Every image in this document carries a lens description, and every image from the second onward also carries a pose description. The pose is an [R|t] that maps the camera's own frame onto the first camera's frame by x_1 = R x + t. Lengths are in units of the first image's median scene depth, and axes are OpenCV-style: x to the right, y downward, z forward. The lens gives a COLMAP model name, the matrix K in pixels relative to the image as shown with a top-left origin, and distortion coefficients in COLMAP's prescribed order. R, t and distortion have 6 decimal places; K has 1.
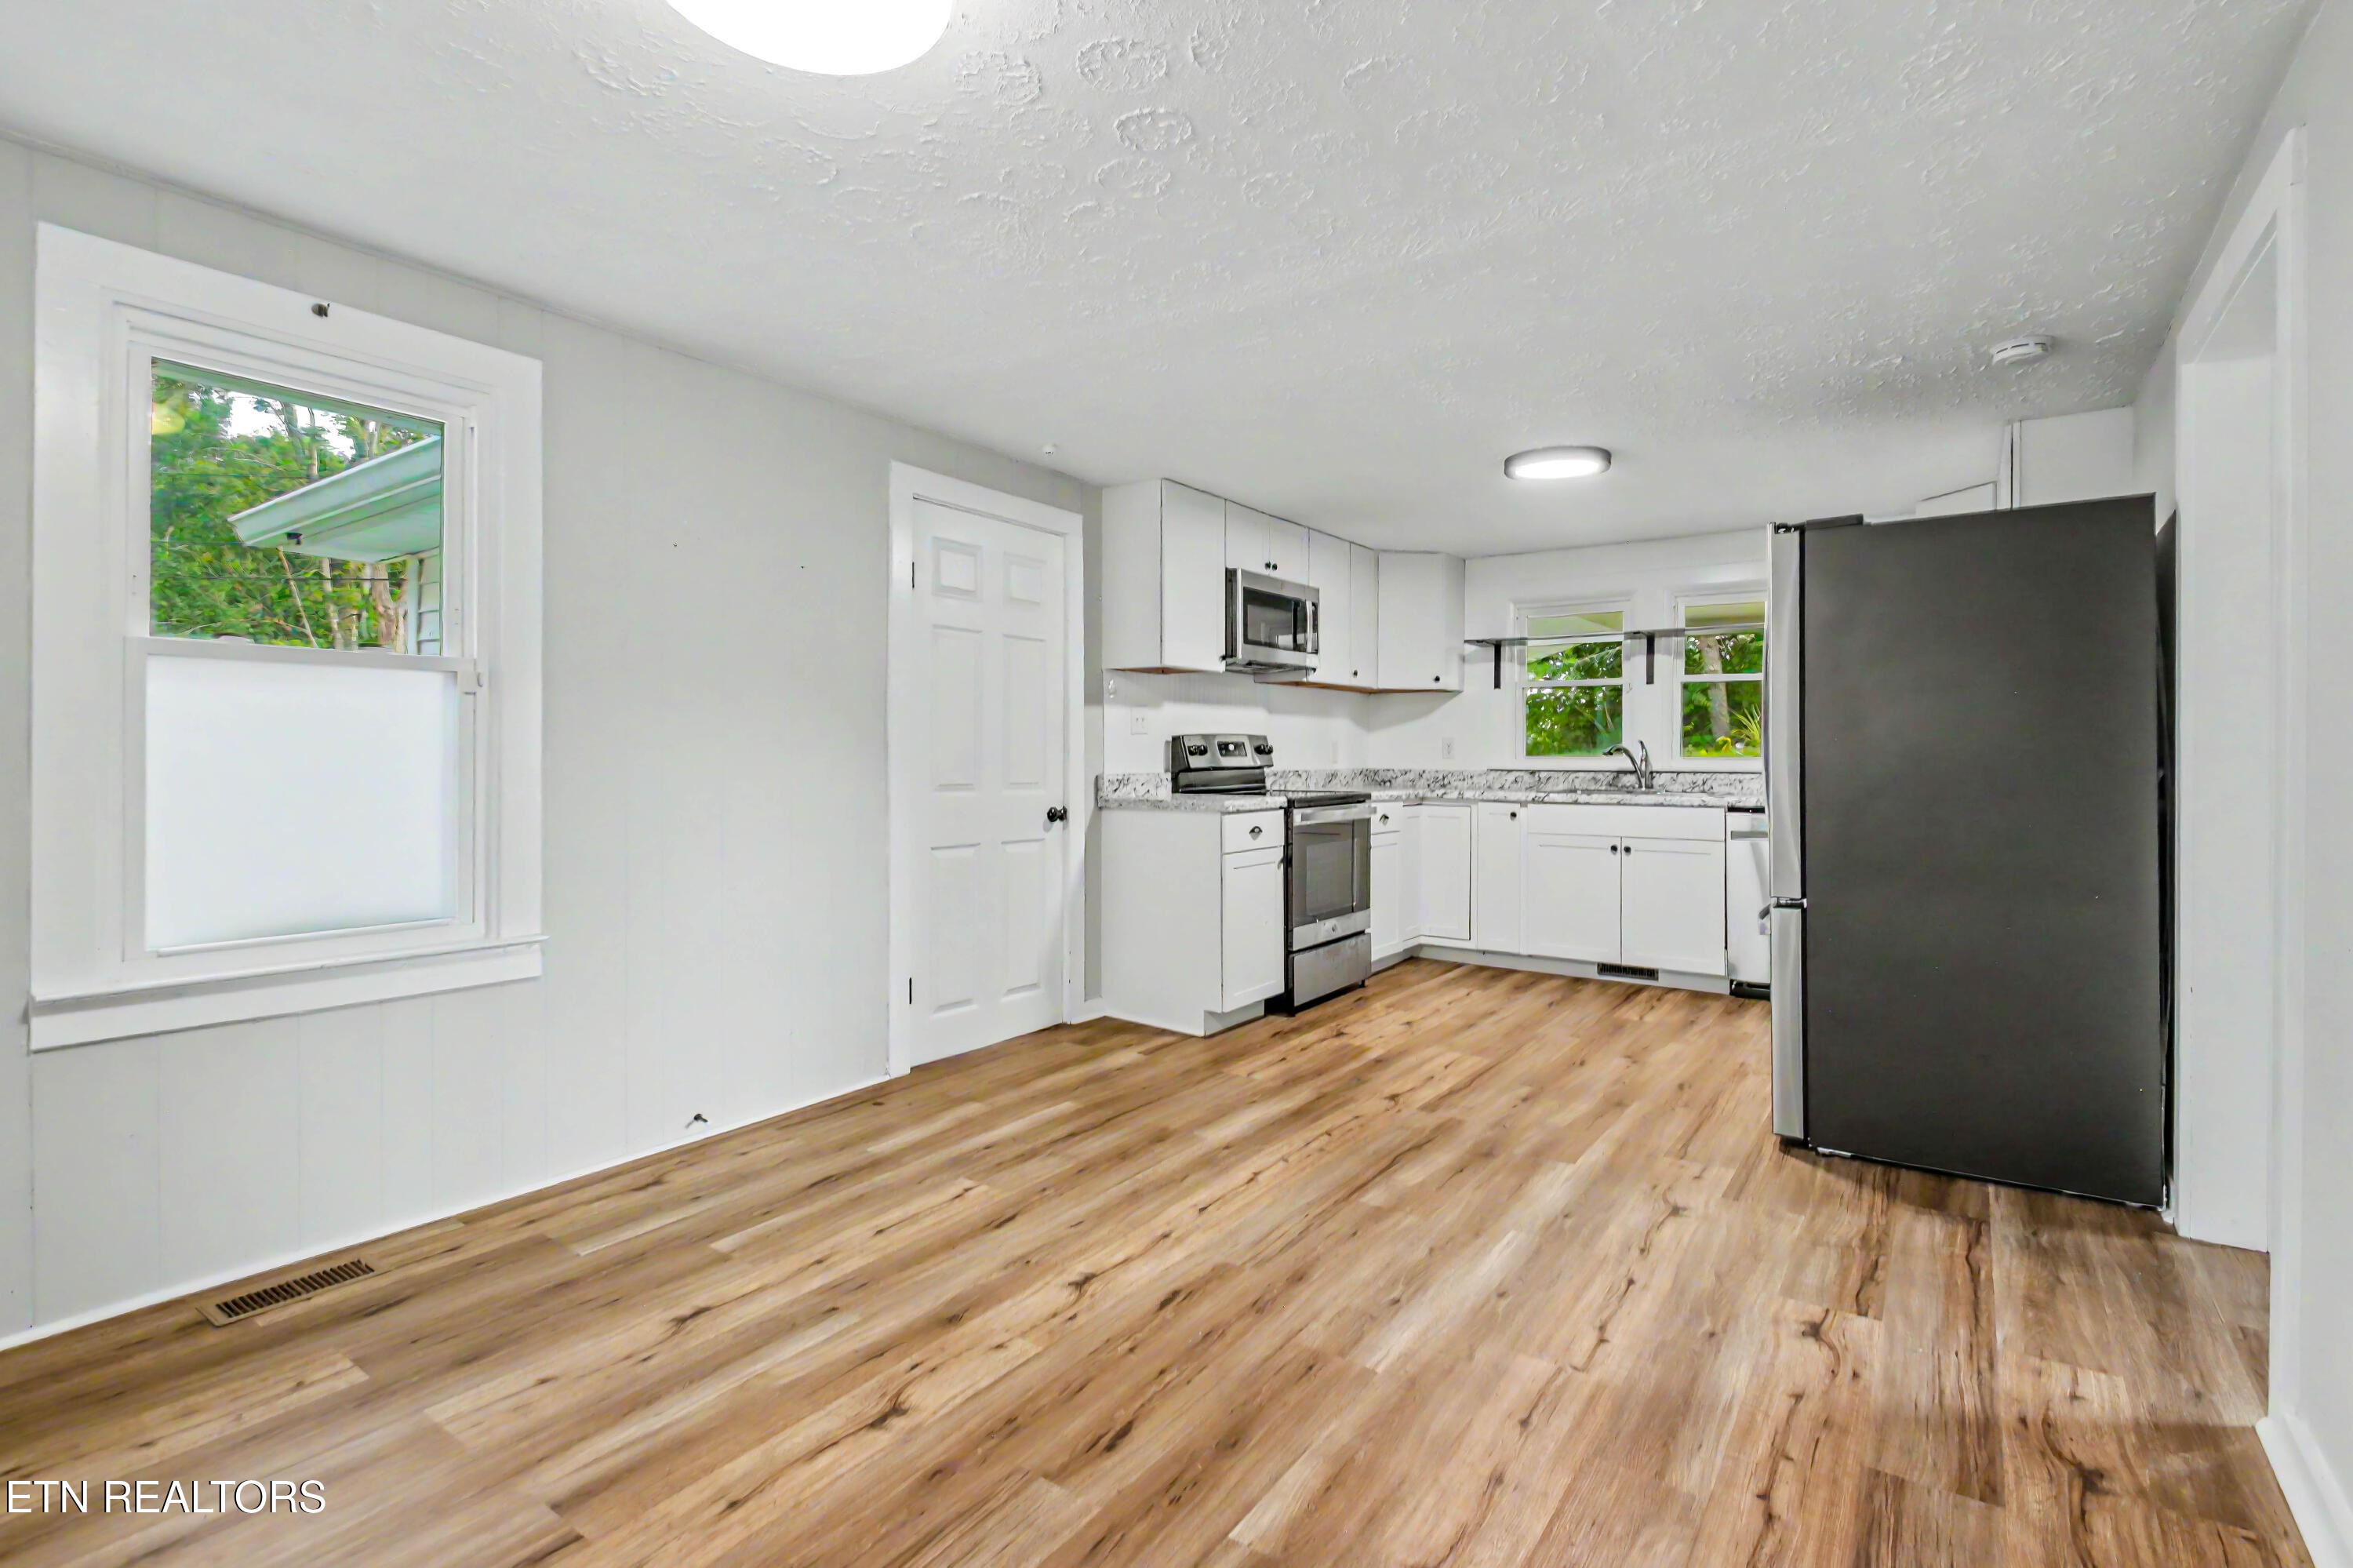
lens RADIAL K [[1097.3, 0, 1173.9], [0, 1097.3, 768.2], [0, 0, 1]] dist [-0.000944, -0.001057]
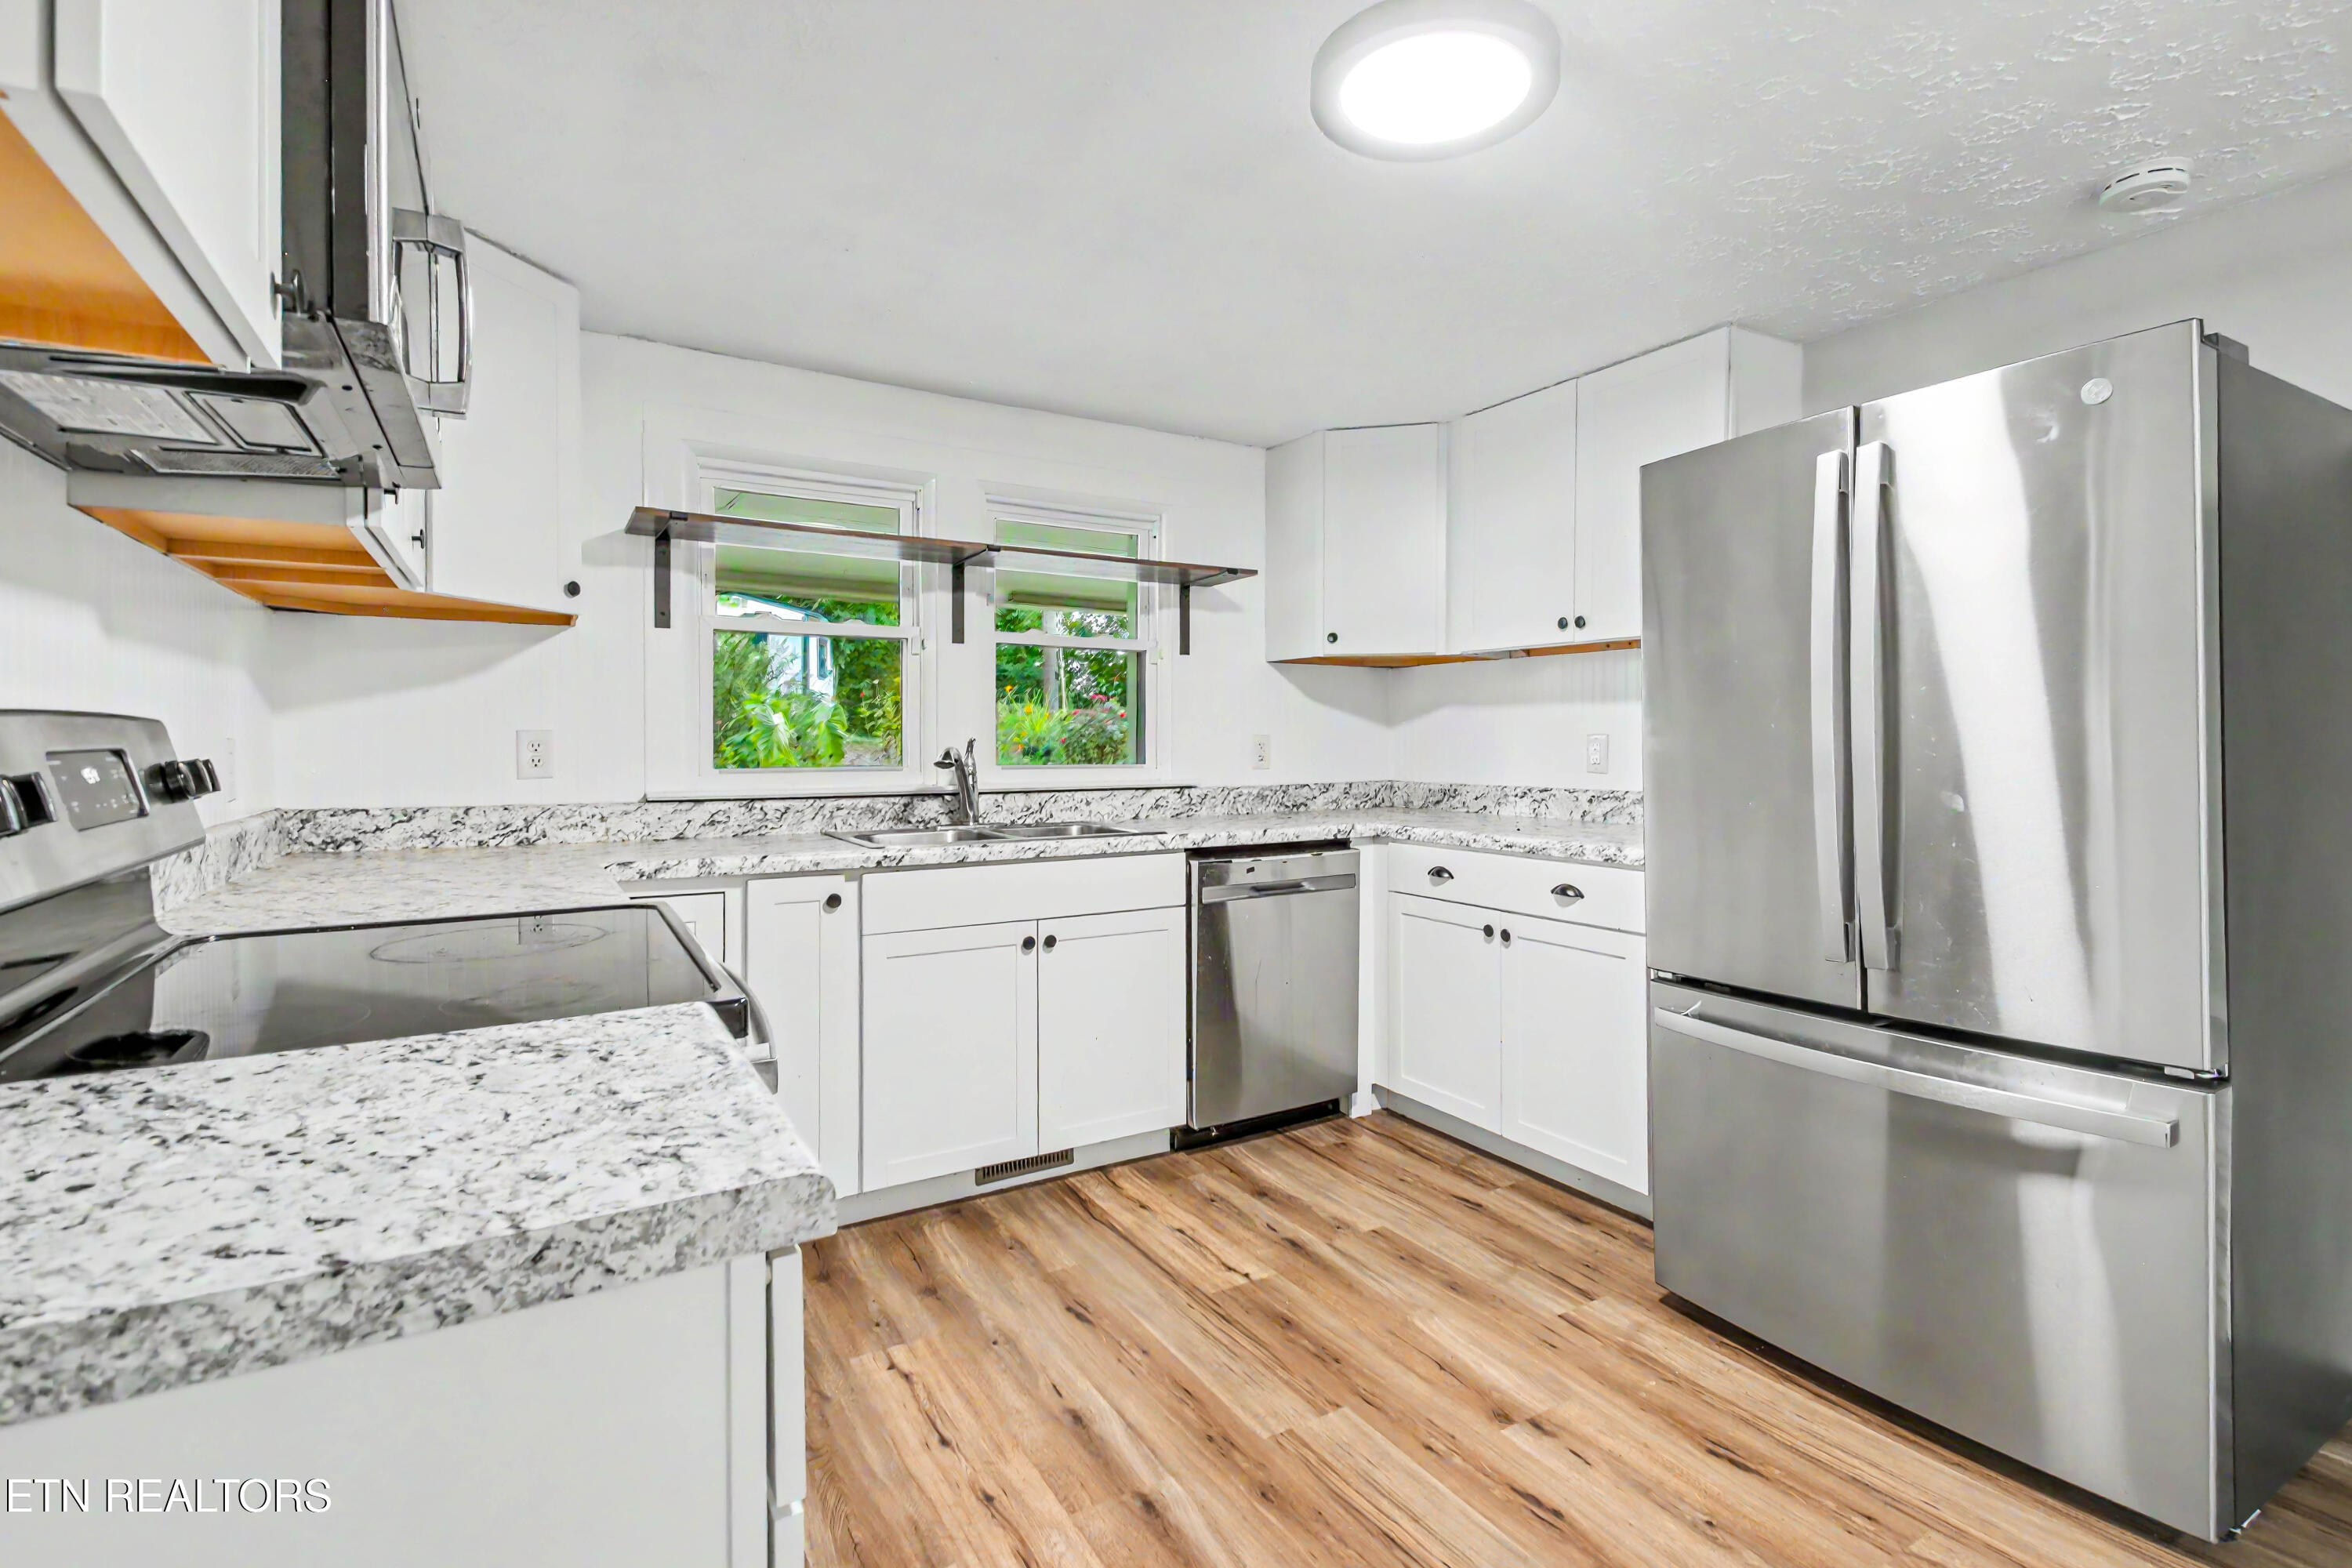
lens RADIAL K [[1096.8, 0, 1173.4], [0, 1096.8, 768.2], [0, 0, 1]] dist [-0.000944, -0.001057]
pose [[0.401862, -0.023809, 0.915390, -0.061165], [0.014763, 0.999700, 0.019521, -0.022690], [-0.915581, 0.005669, 0.402094, 0.781496]]
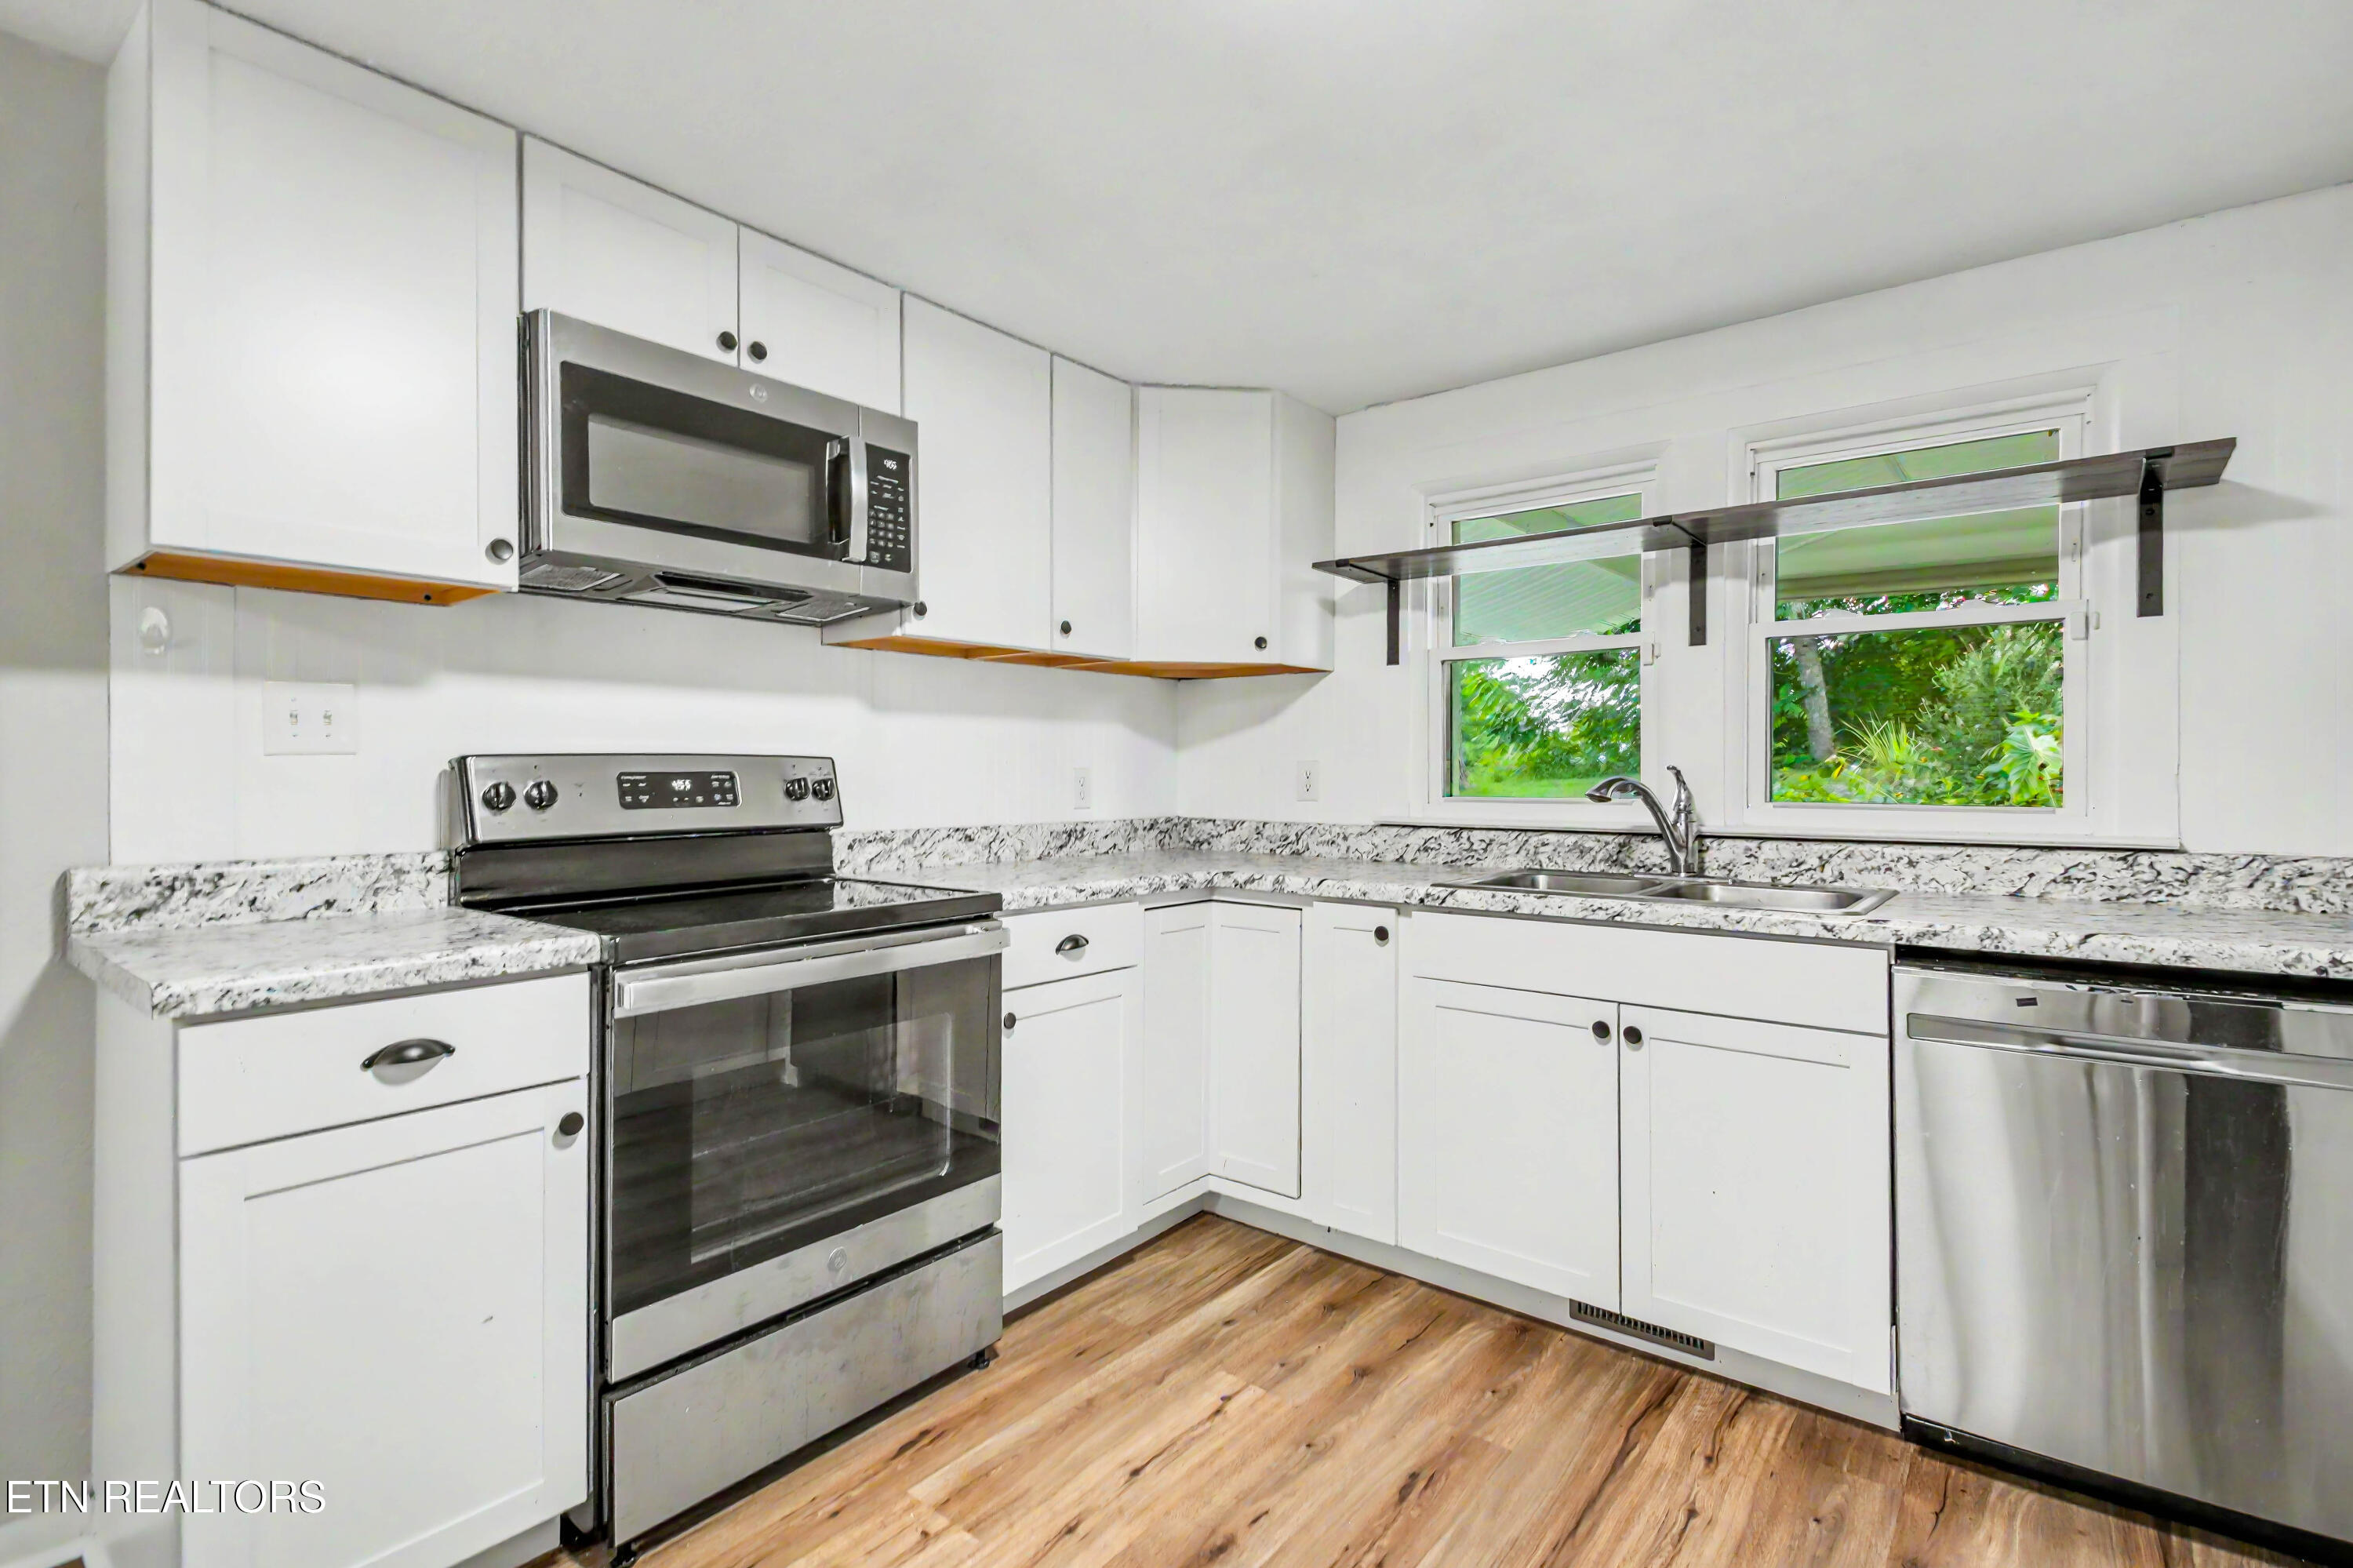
lens RADIAL K [[1093.3, 0, 1186.1], [0, 1093.3, 782.0], [0, 0, 1]] dist [0.023658, -0.014062]
pose [[0.998458, -0.000693, -0.055501, 0.290741], [0.000386, 0.999985, -0.005552, -0.019092], [0.055504, 0.005522, 0.998443, 0.626693]]
